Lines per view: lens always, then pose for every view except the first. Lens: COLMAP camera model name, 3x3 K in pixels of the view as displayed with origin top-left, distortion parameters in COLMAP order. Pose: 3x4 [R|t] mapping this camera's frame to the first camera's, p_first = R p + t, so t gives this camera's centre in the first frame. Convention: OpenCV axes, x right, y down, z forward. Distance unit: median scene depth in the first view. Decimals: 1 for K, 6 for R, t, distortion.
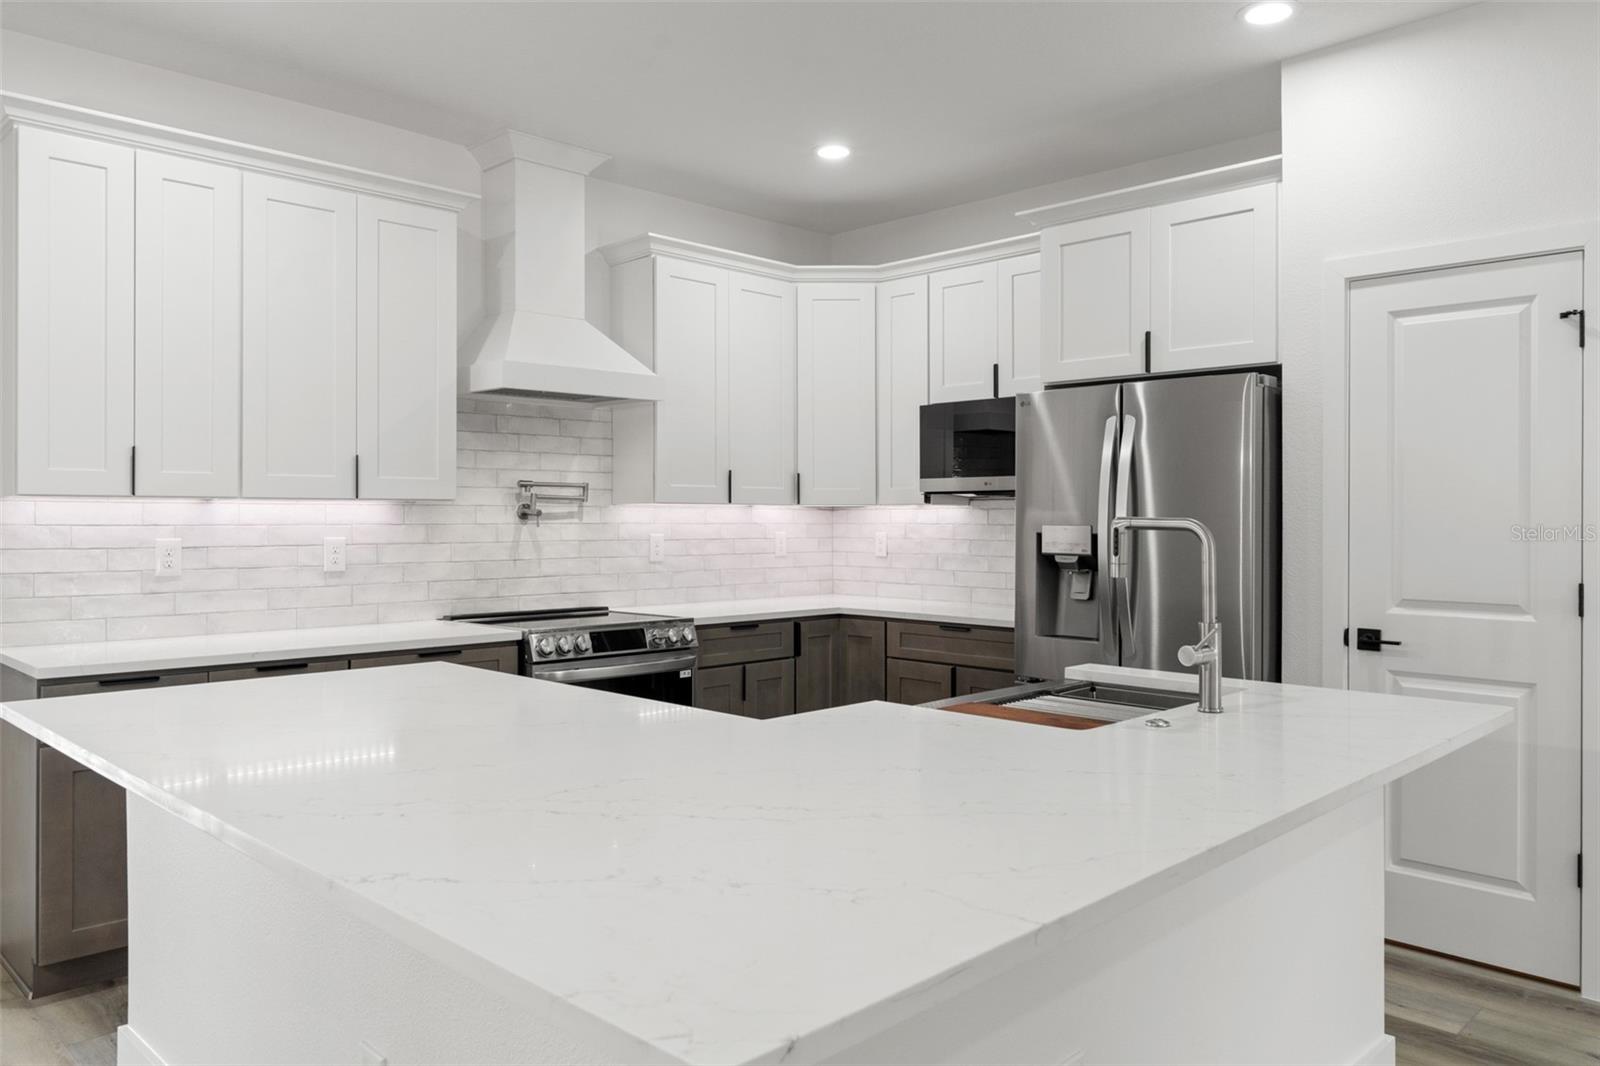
lens RADIAL K [[1135.4, 0, 802.4], [0, 1135.4, 510.8], [0, 0, 1]] dist [-0.007220, 0.005281]
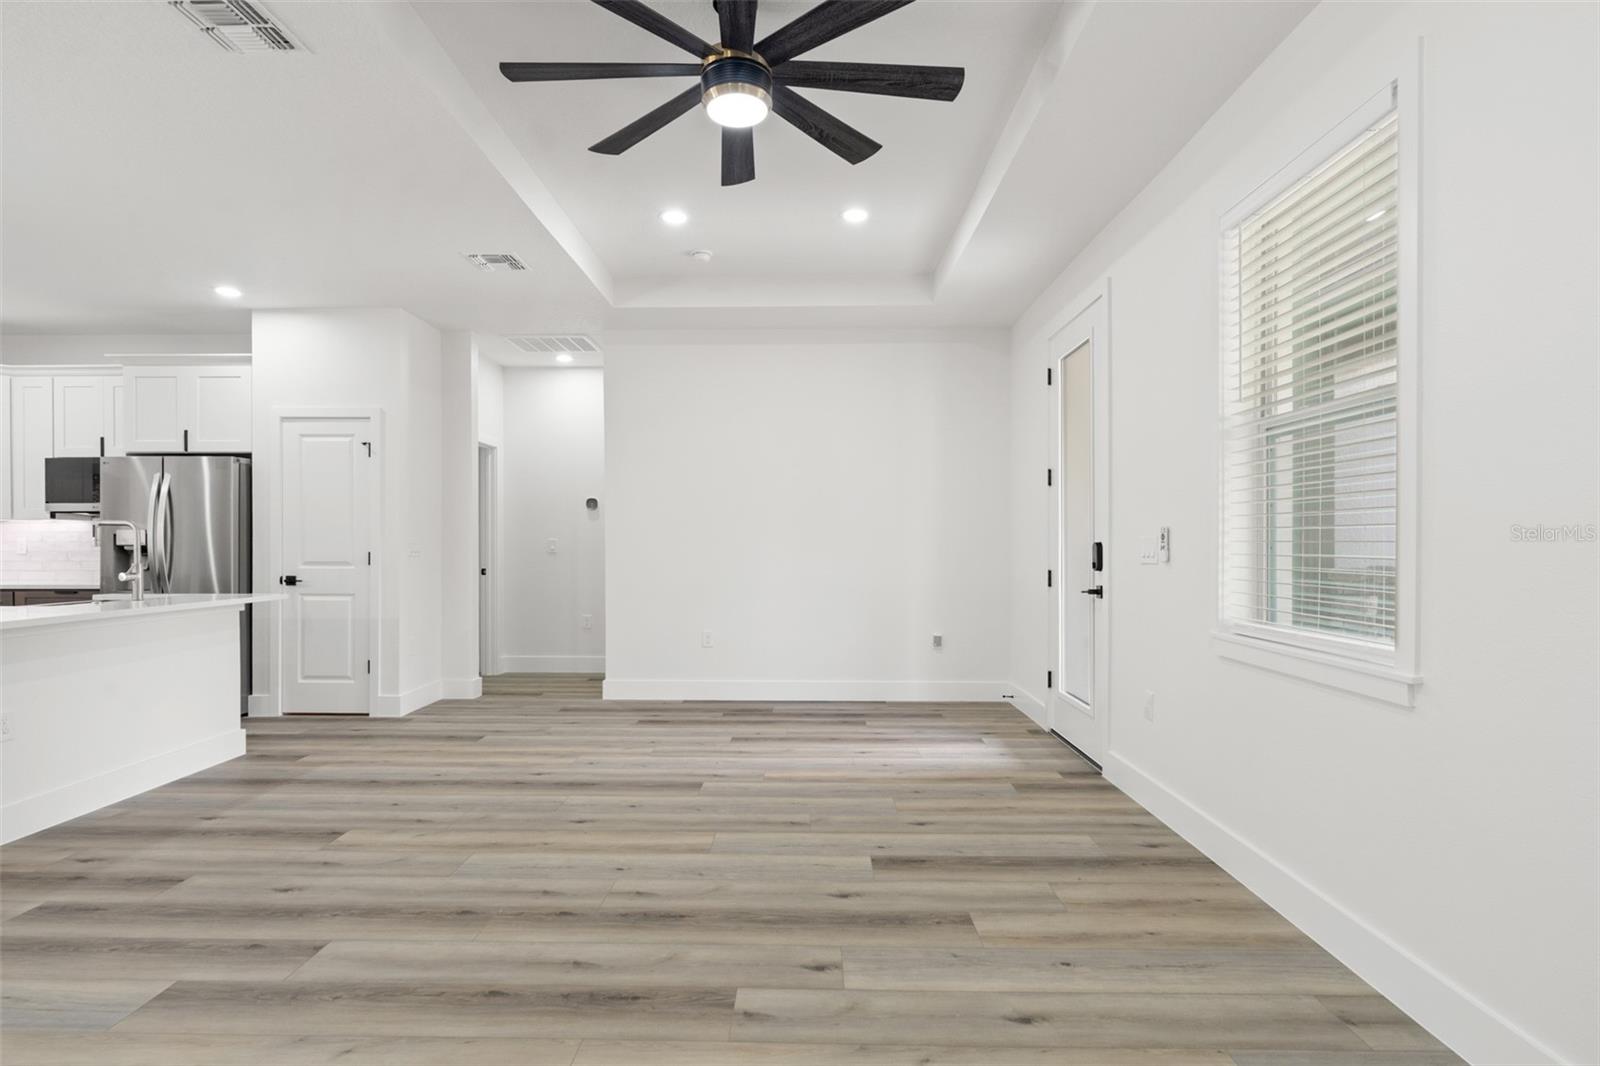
lens RADIAL K [[792.5, 0, 796.7], [0, 792.5, 546.2], [0, 0, 1]] dist [-0.011050, 0.000772]
pose [[0.715868, -0.007493, 0.698195, 0.103208], [-0.001714, 0.999921, 0.012489, 0.019827], [-0.698234, -0.010137, 0.715798, -0.635380]]
